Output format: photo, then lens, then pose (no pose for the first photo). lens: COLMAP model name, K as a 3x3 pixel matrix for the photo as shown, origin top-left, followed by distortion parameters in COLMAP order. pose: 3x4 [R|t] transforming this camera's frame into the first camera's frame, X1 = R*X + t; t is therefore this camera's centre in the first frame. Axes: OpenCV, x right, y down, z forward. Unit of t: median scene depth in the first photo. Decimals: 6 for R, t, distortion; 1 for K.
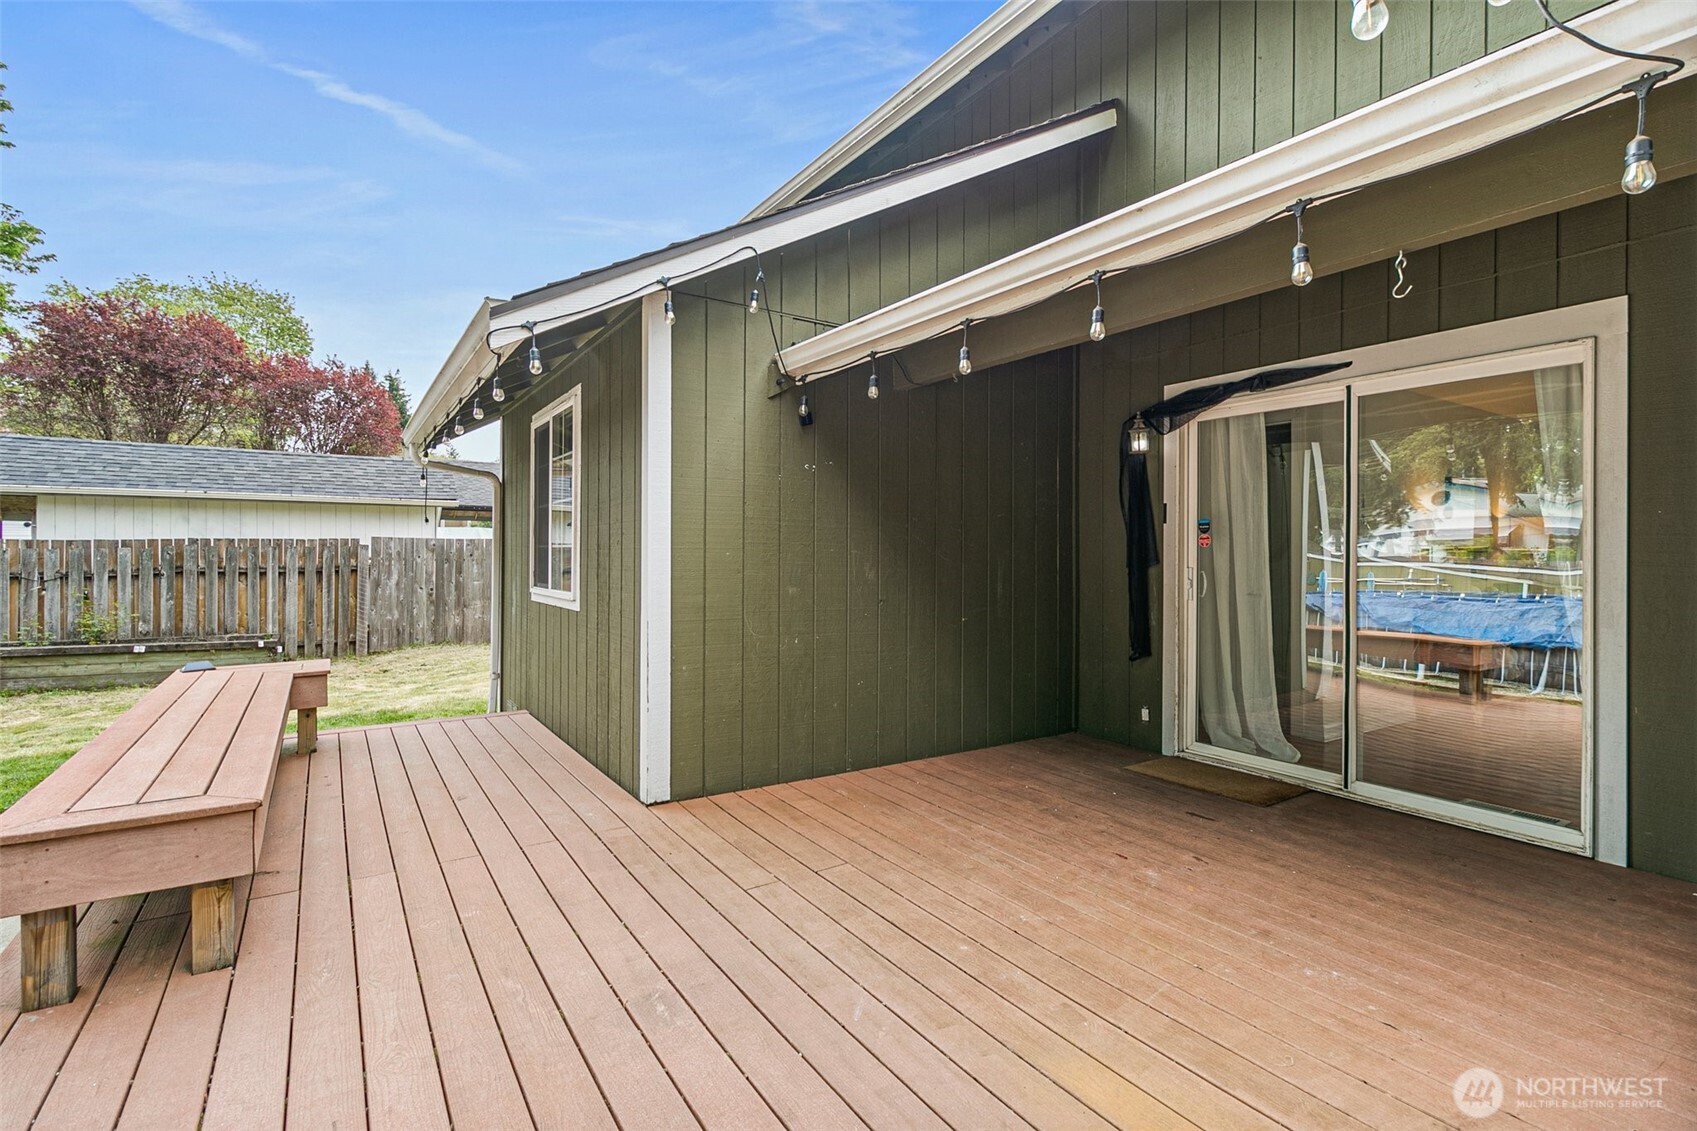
lens RADIAL K [[795.0, 0, 849.8], [0, 795.0, 547.2], [0, 0, 1]] dist [0.004993, -0.001071]
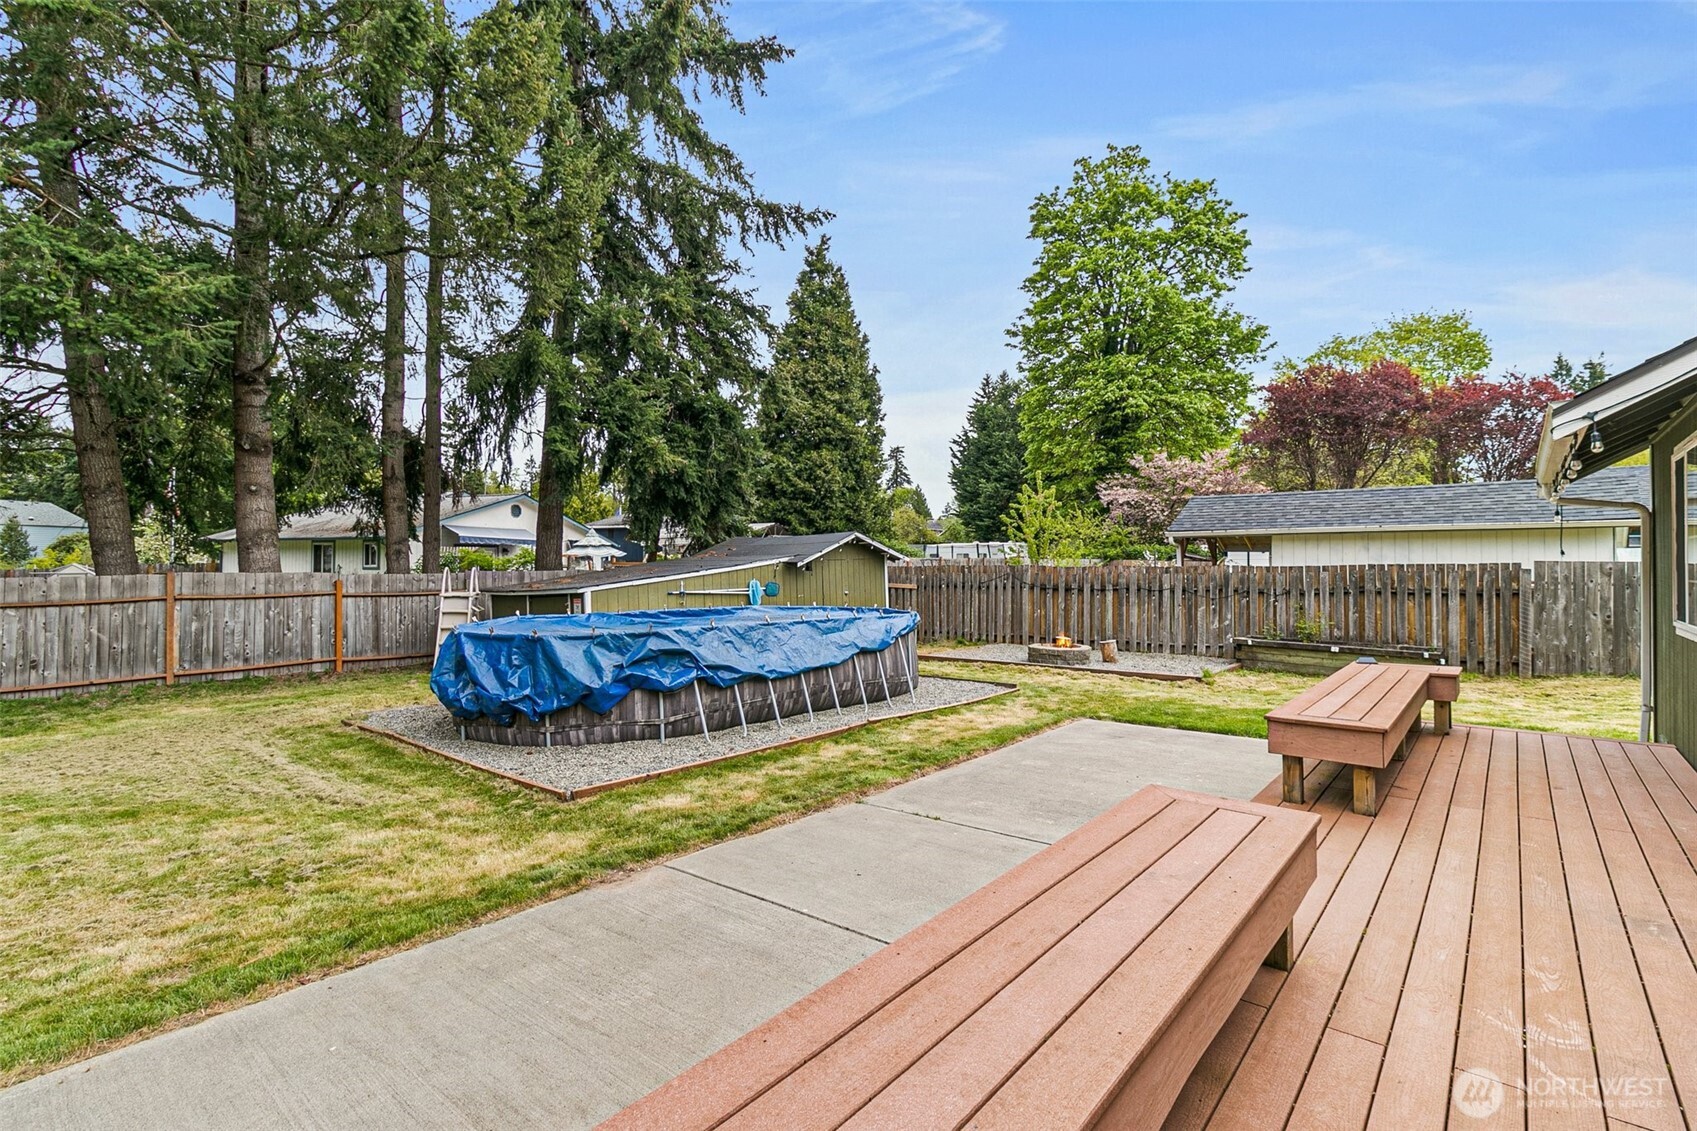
lens RADIAL K [[795.0, 0, 848.5], [0, 795.0, 558.9], [0, 0, 1]] dist [0.004993, -0.001071]
pose [[0.288547, -0.011847, -0.957392, 0.125535], [0.006076, 0.999926, -0.010542, -0.011042], [0.957446, -0.002775, 0.288598, -0.134375]]
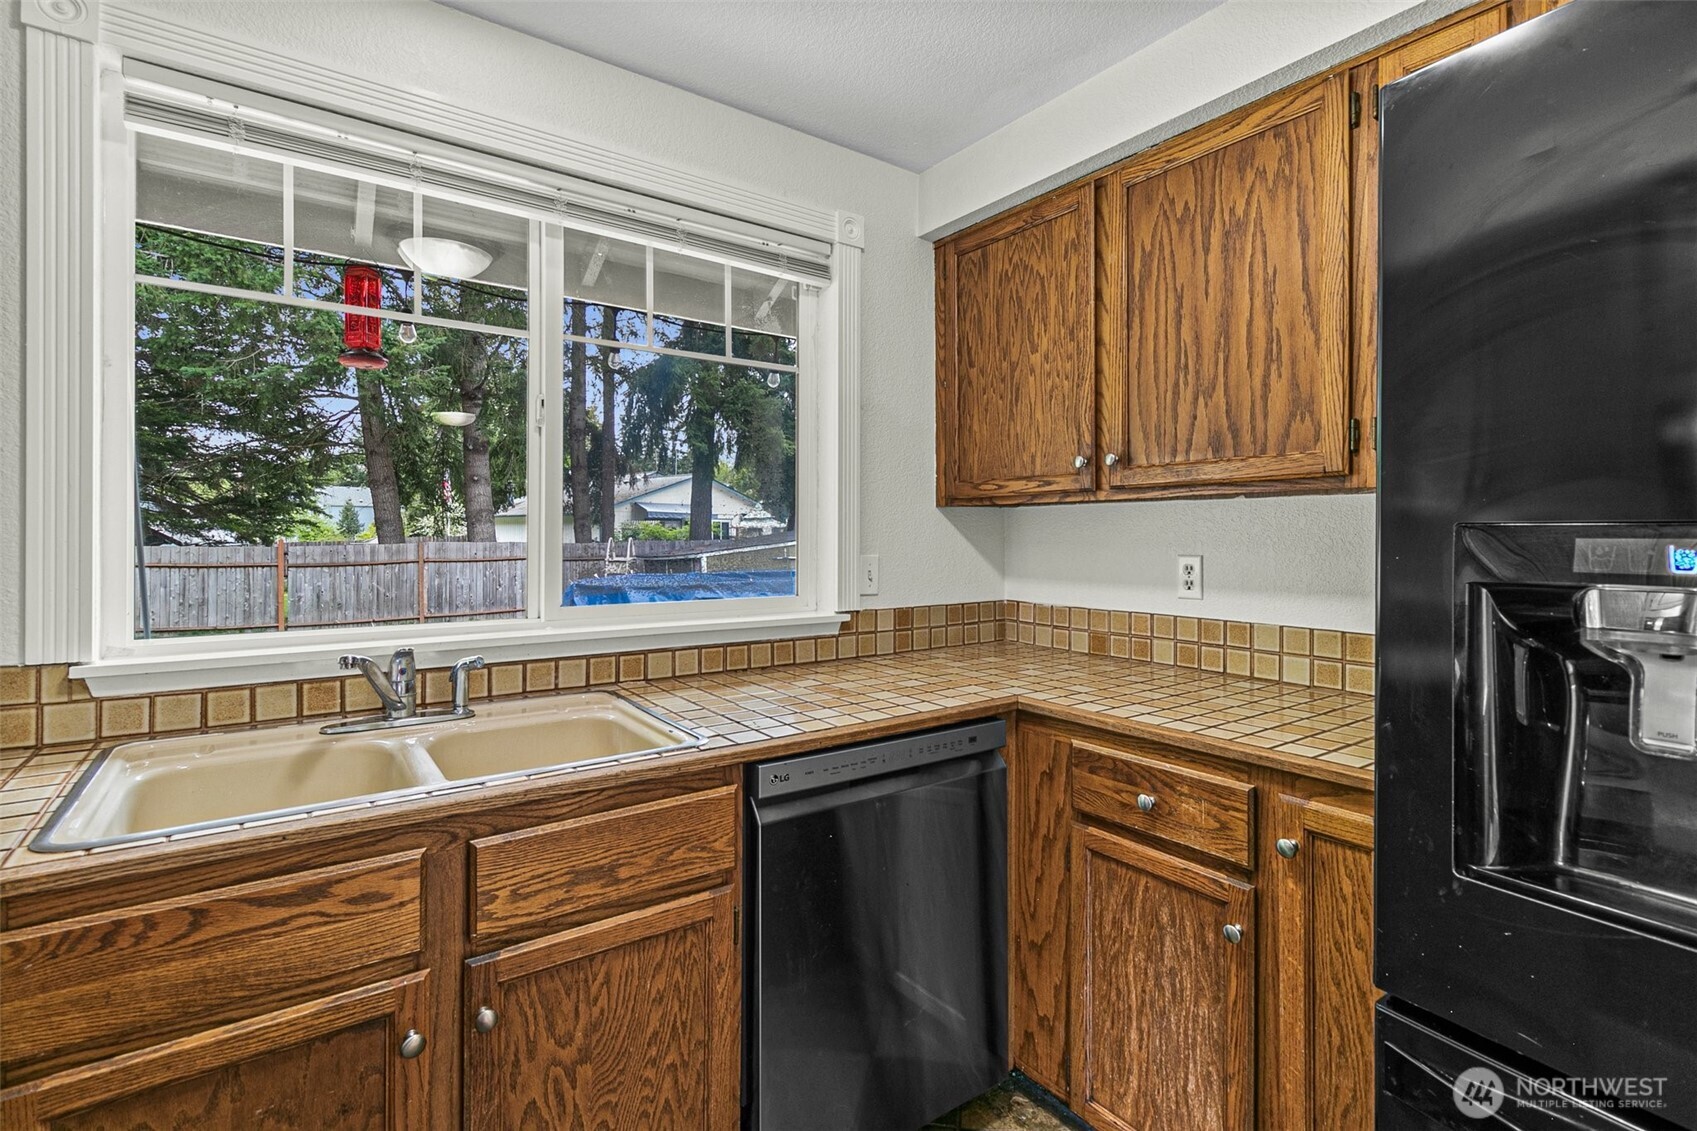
lens RADIAL K [[795.0, 0, 844.6], [0, 795.0, 537.1], [0, 0, 1]] dist [0.004993, -0.001071]
pose [[0.034056, -0.002939, -0.999416, 0.334948], [0.009403, 0.999952, -0.002620, -0.007314], [0.999376, -0.009308, 0.034082, 0.037969]]
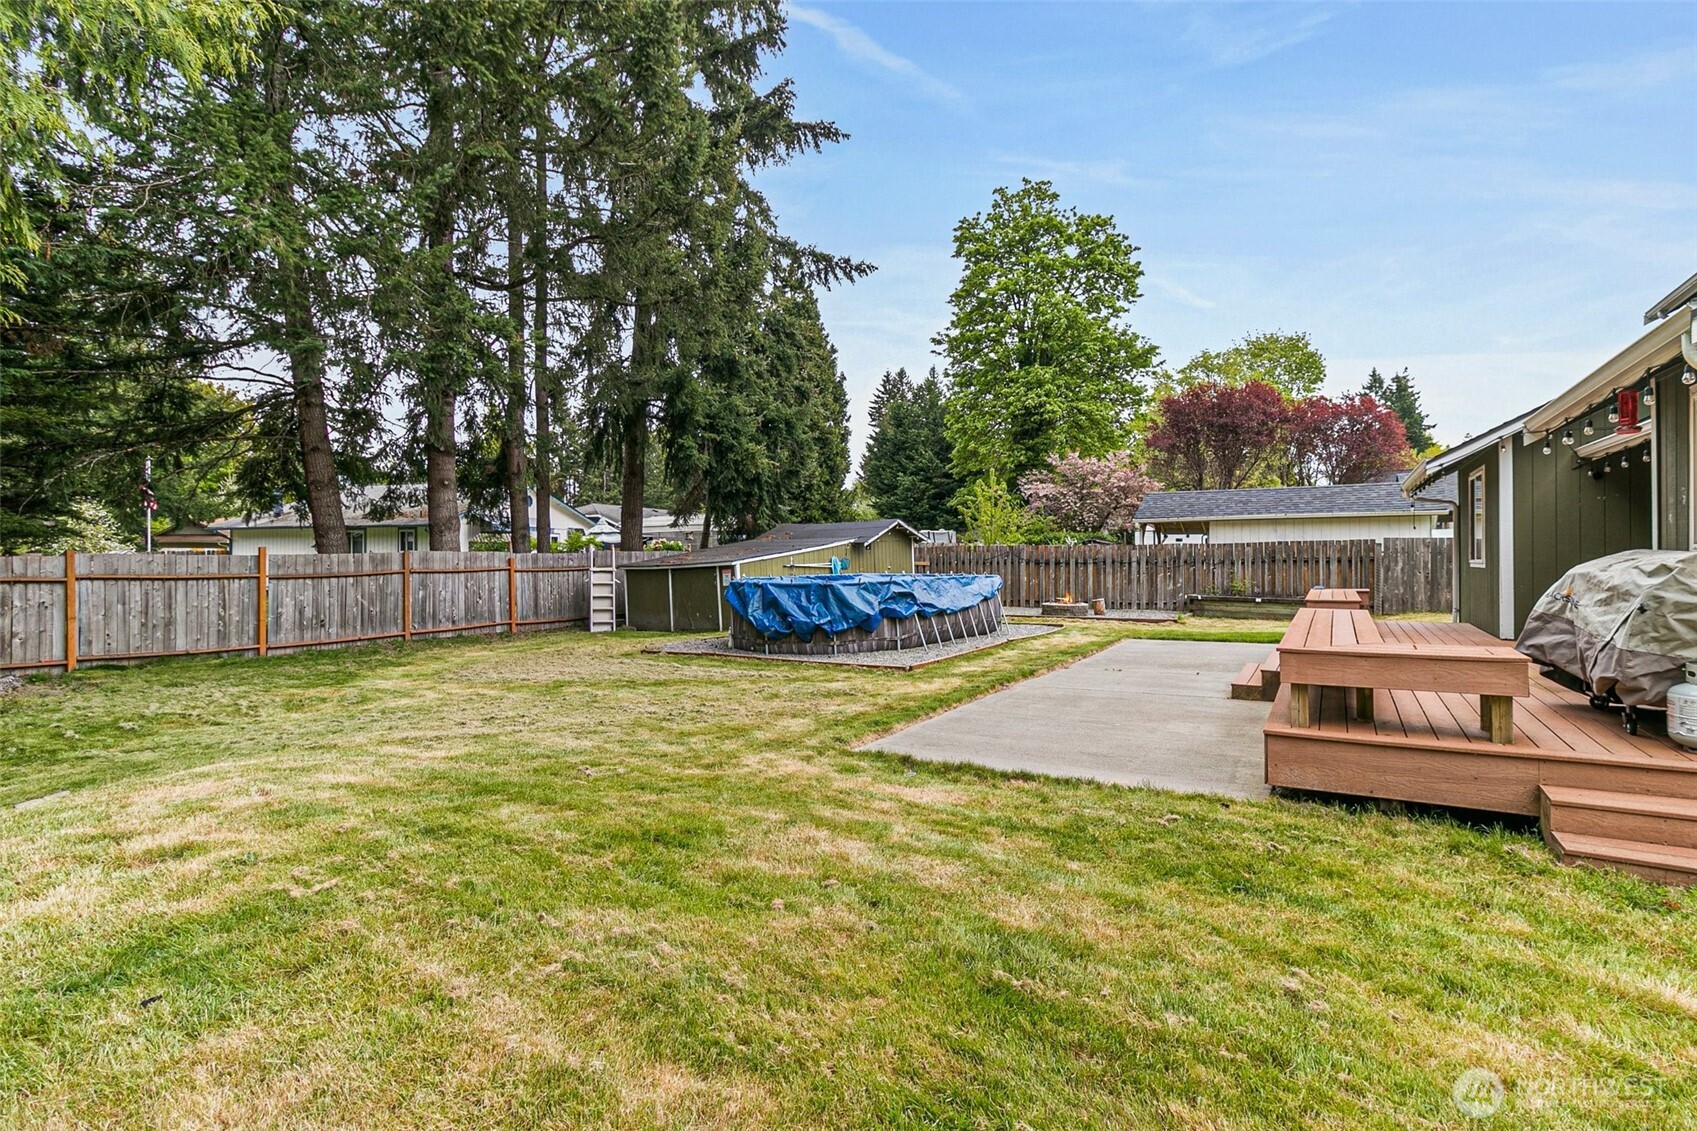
lens RADIAL K [[795.0, 0, 843.7], [0, 795.0, 558.6], [0, 0, 1]] dist [0.004993, -0.001071]
pose [[0.423760, -0.003704, -0.905767, 0.363907], [0.013135, 0.999912, 0.002056, 0.010636], [0.905679, -0.012768, 0.423772, -0.619474]]
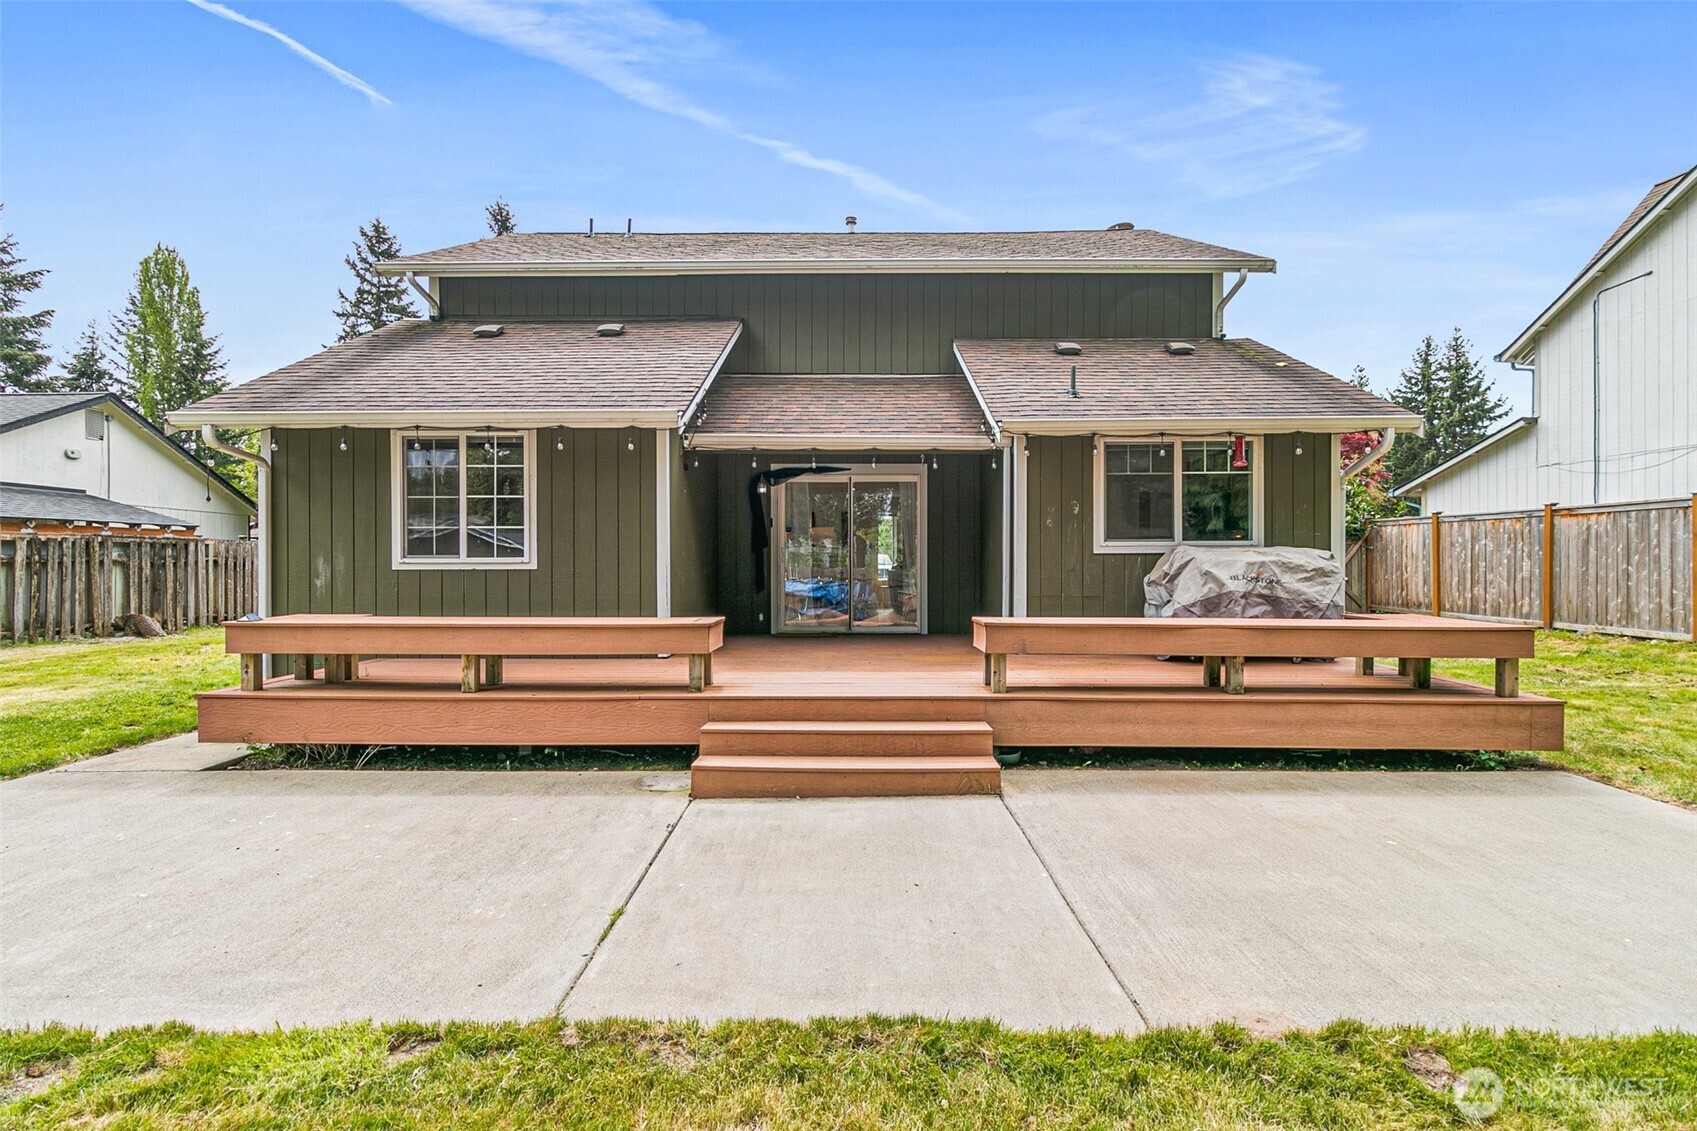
lens RADIAL K [[795.0, 0, 856.4], [0, 795.0, 566.1], [0, 0, 1]] dist [0.004993, -0.001071]
pose [[0.550786, -0.002161, 0.834644, -0.522190], [-0.003126, 0.999984, 0.004652, 0.026311], [-0.834641, -0.005171, 0.550770, -0.155852]]
